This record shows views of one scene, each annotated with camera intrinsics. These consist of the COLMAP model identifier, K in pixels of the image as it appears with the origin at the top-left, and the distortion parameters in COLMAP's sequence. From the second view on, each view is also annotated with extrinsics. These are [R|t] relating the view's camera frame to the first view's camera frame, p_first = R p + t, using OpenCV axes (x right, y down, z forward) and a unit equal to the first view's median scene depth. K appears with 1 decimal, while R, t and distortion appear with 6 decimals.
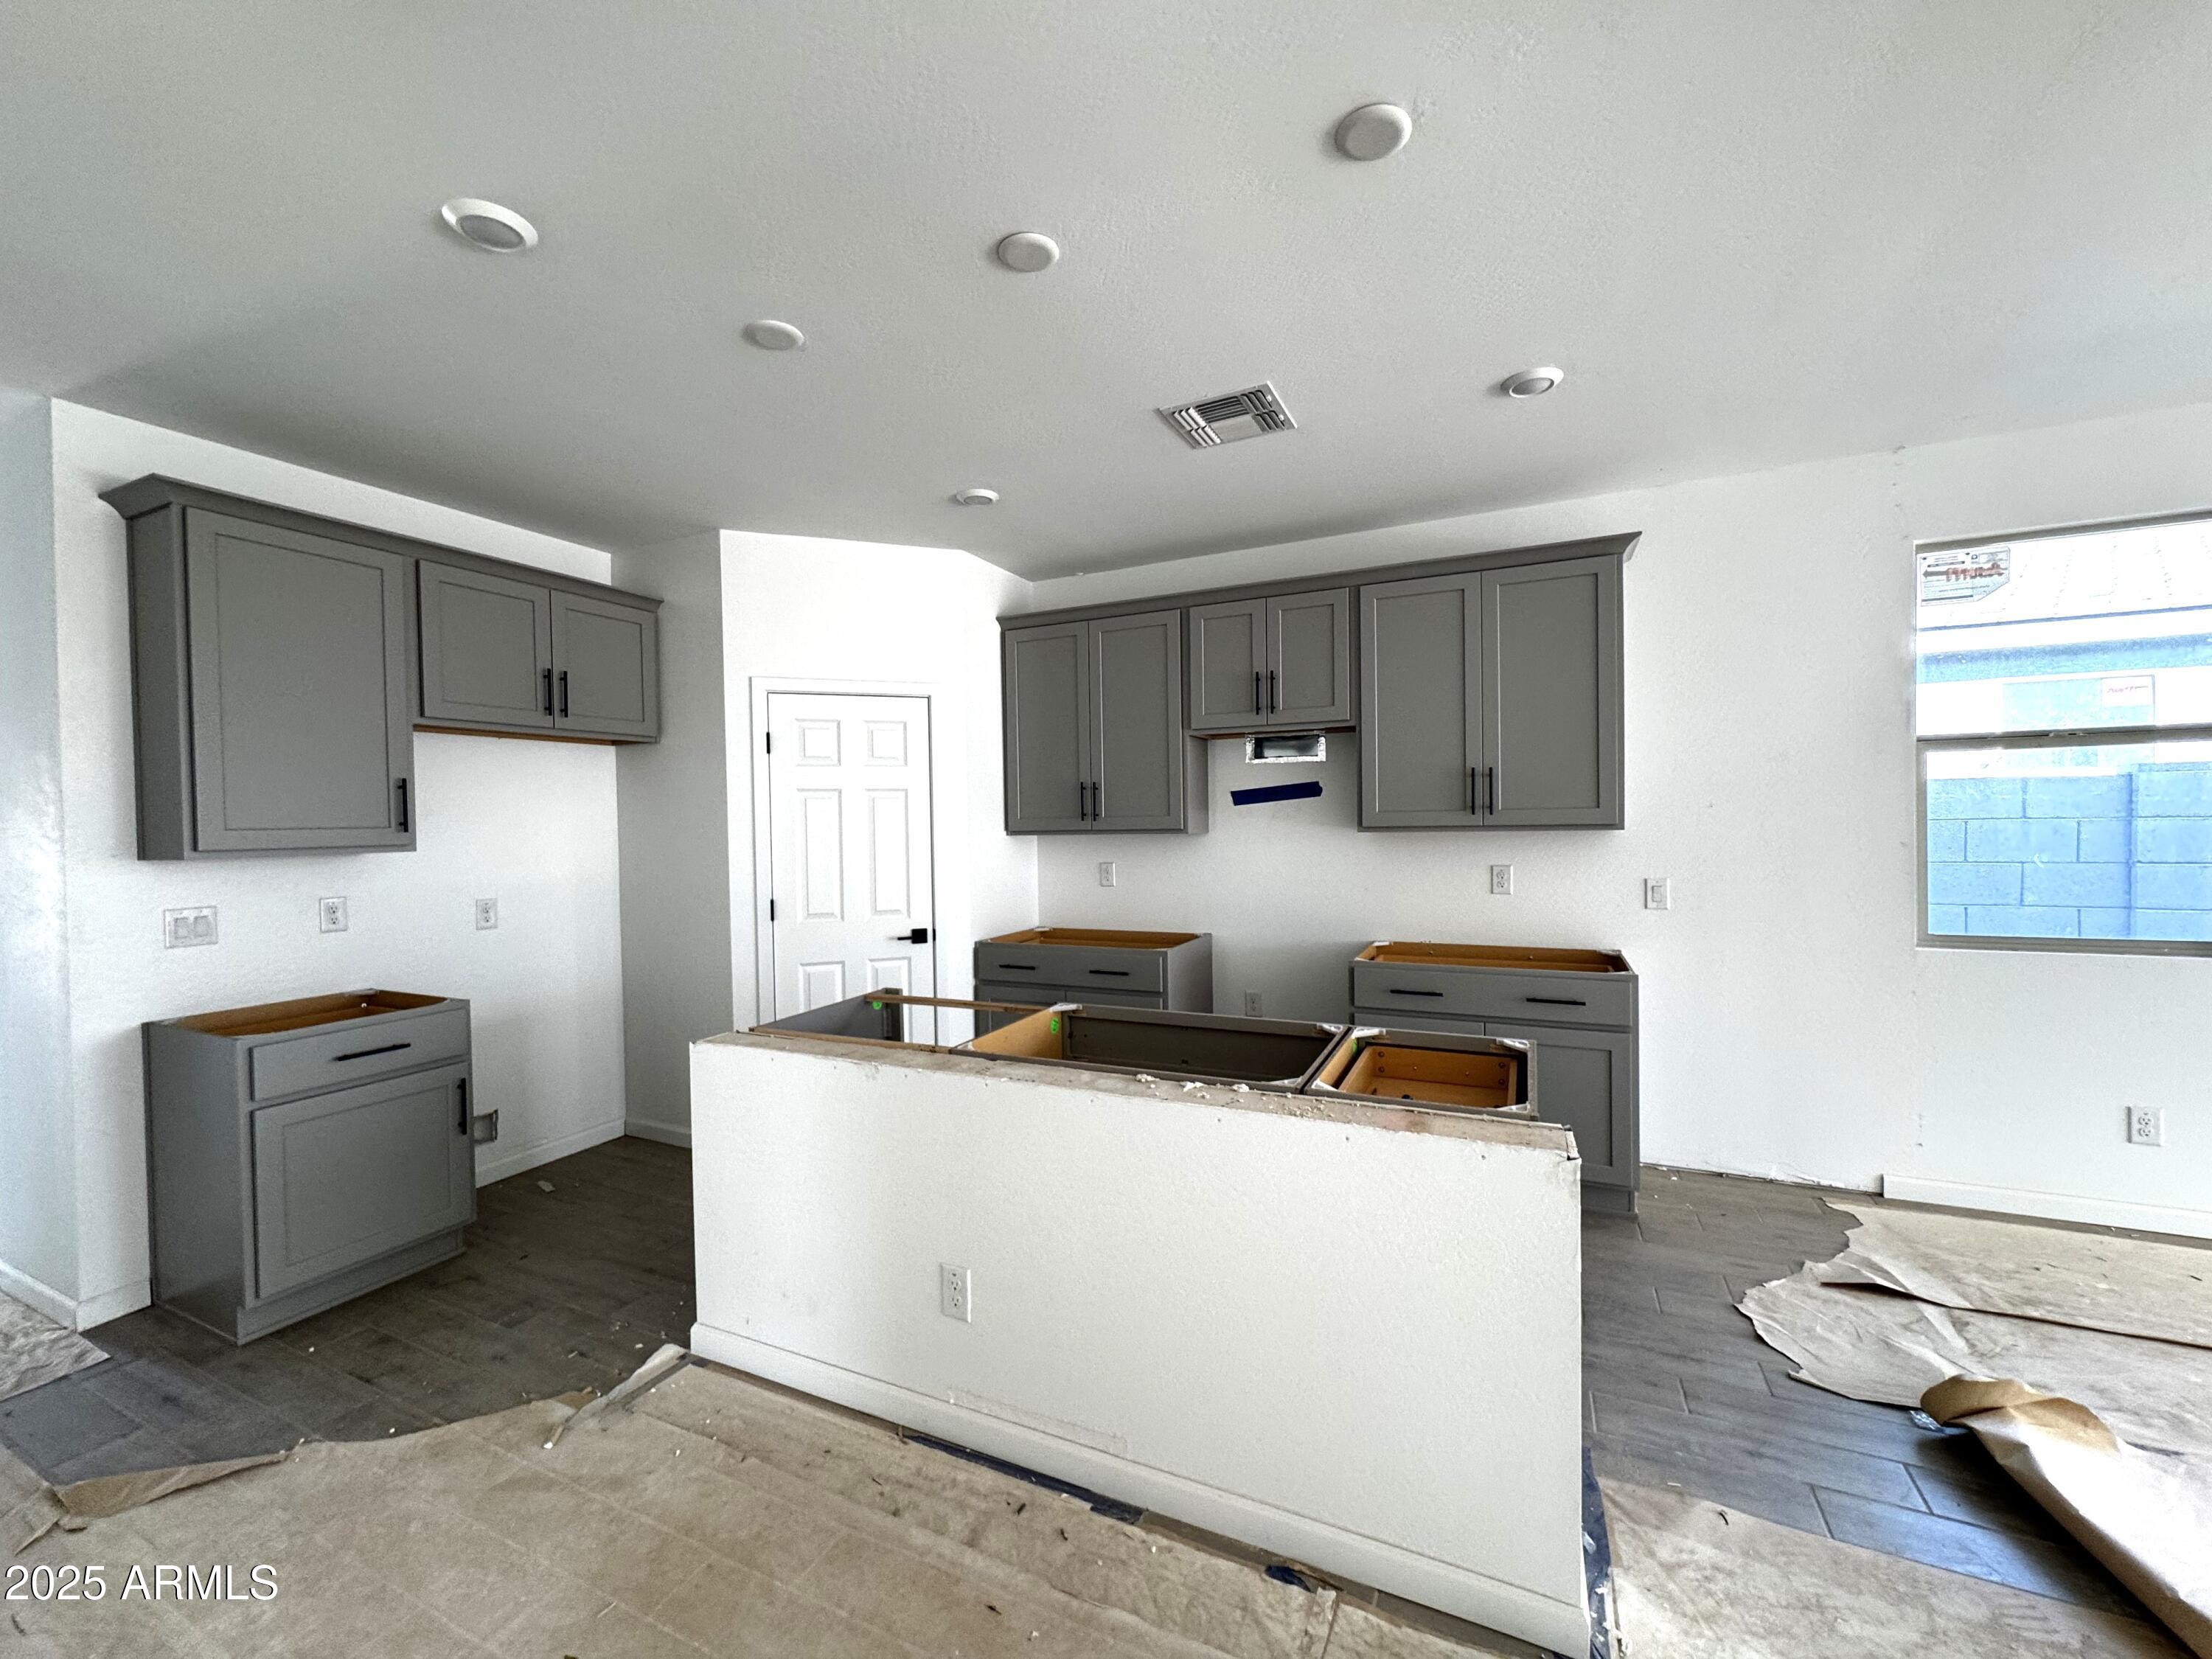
lens RADIAL K [[889.1, 0, 1104.1], [0, 889.1, 836.9], [0, 0, 1]] dist [-0.002836, -0.000063]
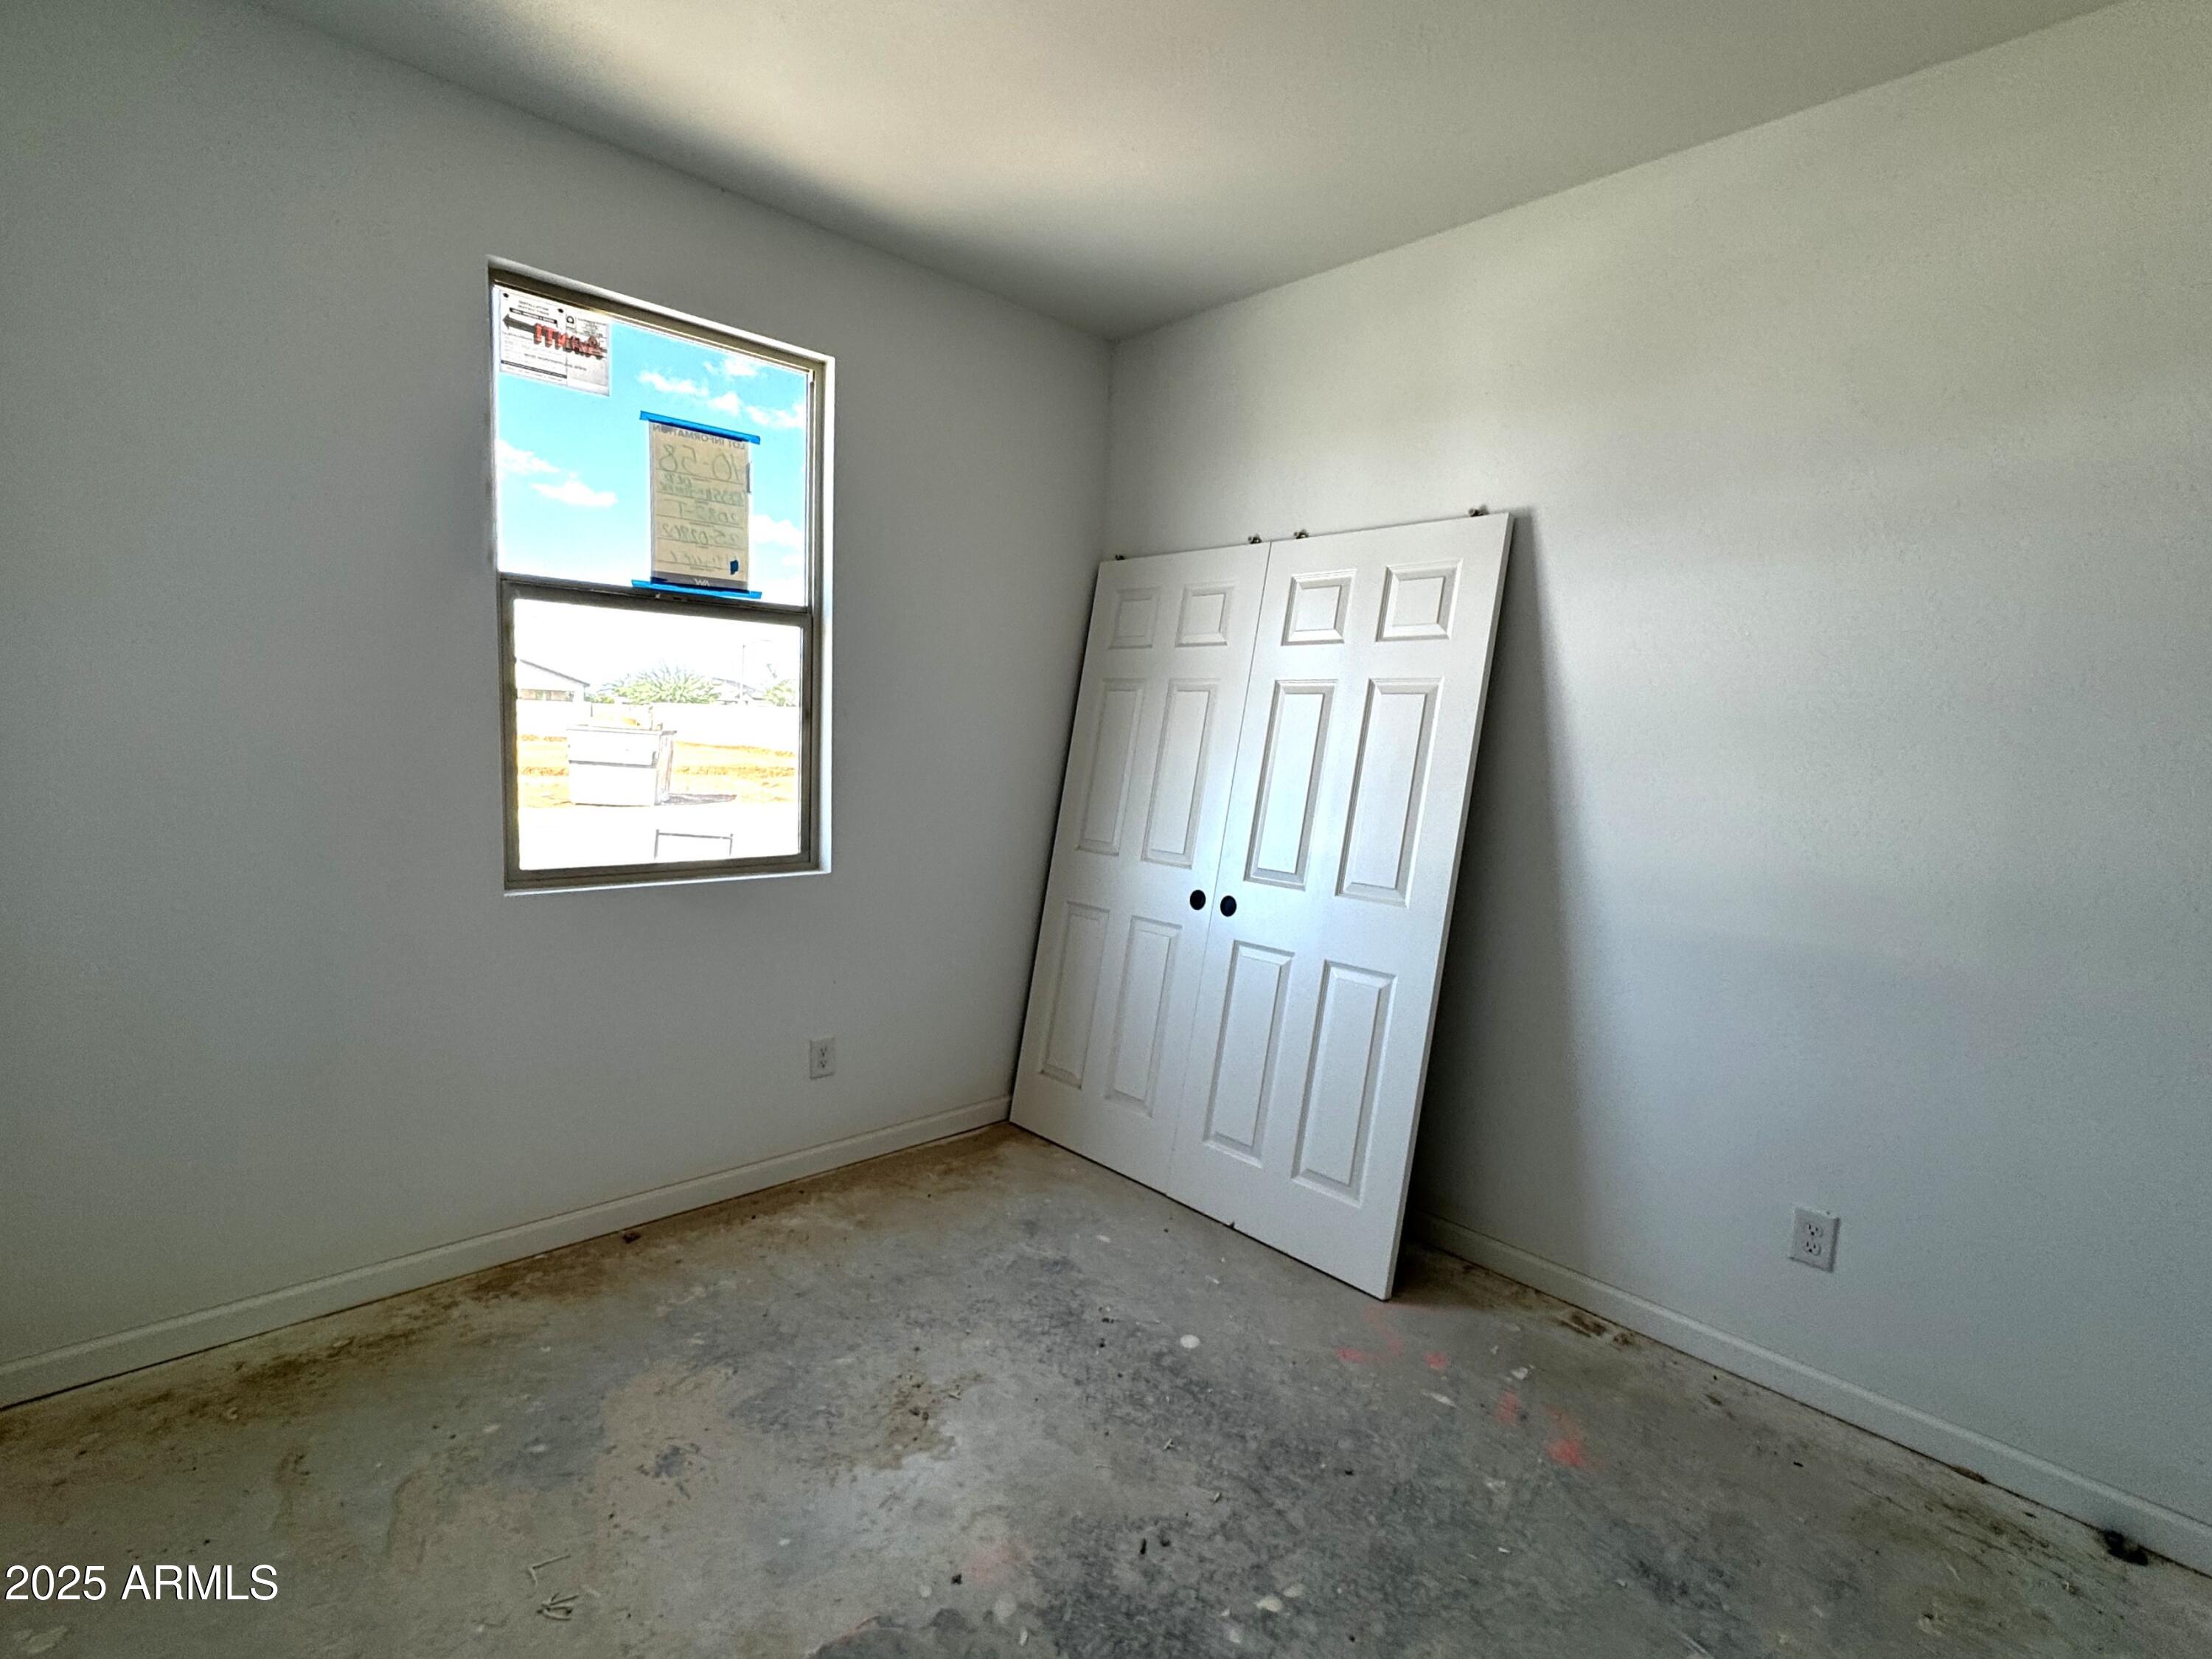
lens RADIAL K [[1002.0, 0, 1101.2], [0, 1002.0, 805.6], [0, 0, 1]] dist [-0.002531, -0.000443]
pose [[0.369177, -0.050269, 0.927999, 0.399429], [-0.029936, 0.997375, 0.065936, -0.005070], [-0.928877, -0.052123, 0.366703, 0.317134]]
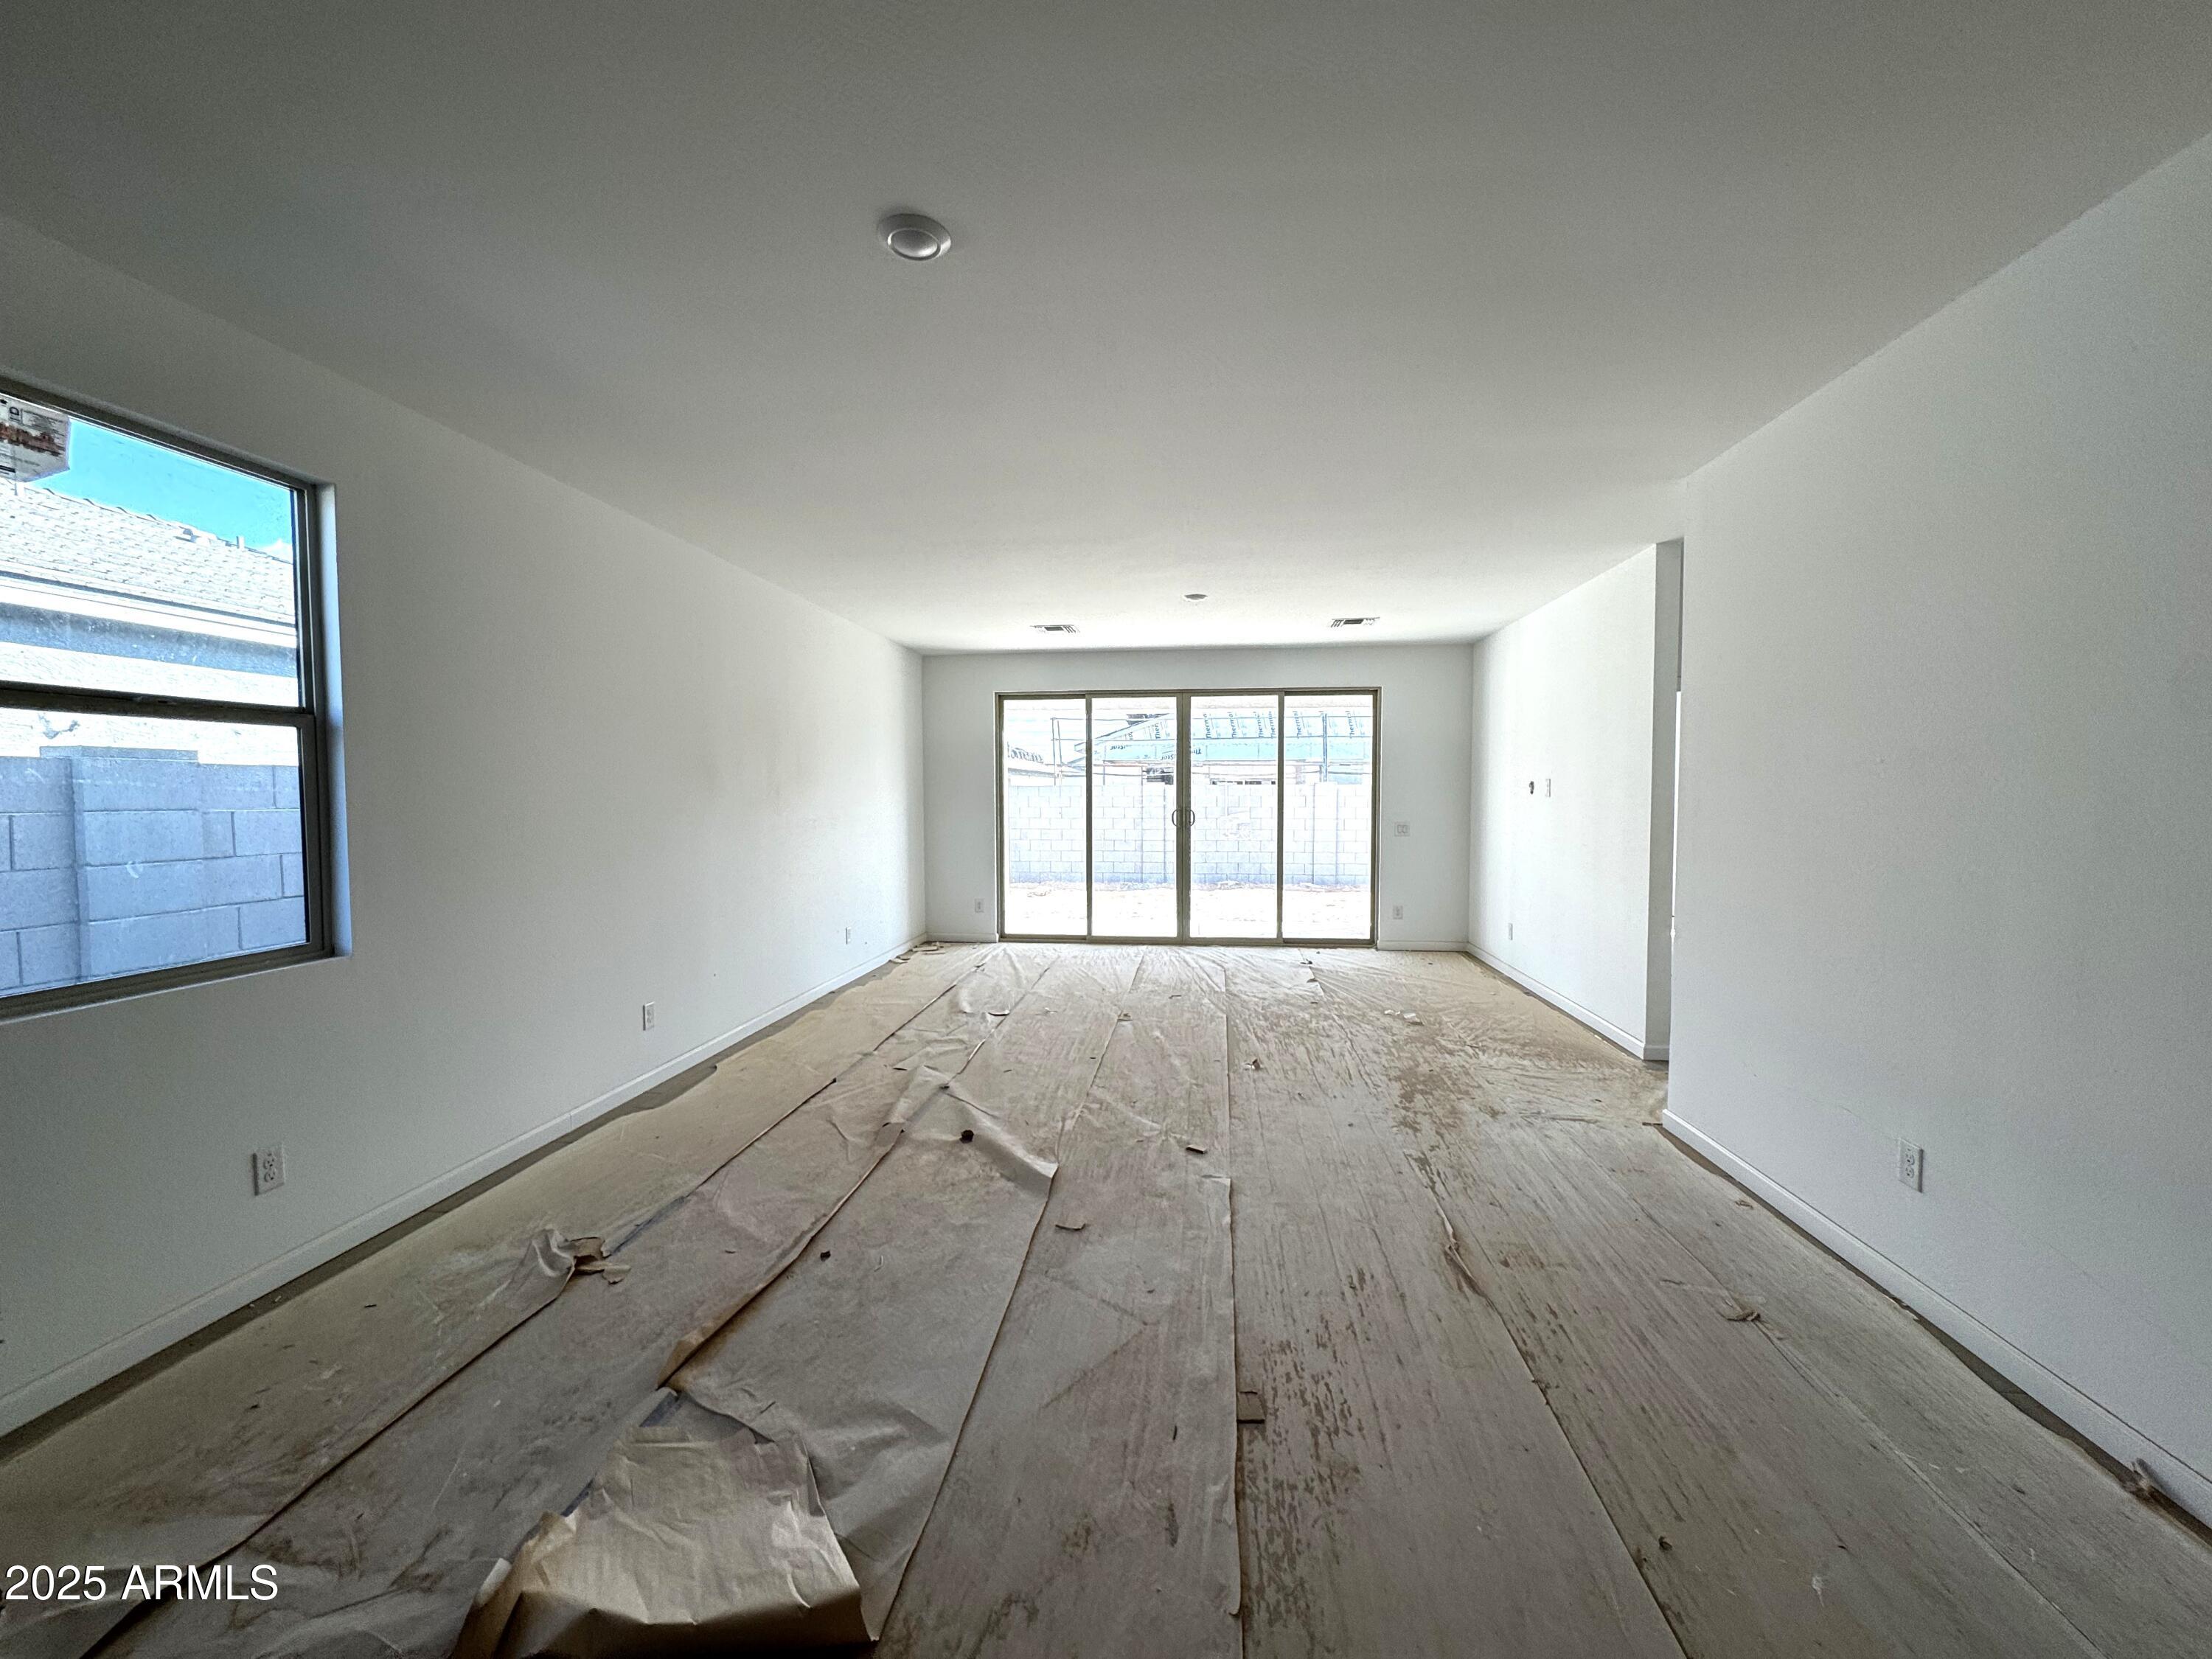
lens RADIAL K [[889.1, 0, 1100.7], [0, 889.1, 830.0], [0, 0, 1]] dist [-0.002836, -0.000063]
pose [[-0.320892, -0.021838, 0.946864, 0.101560], [0.027706, 0.999090, 0.032433, -0.006434], [-0.946710, 0.036641, -0.319995, 0.463076]]
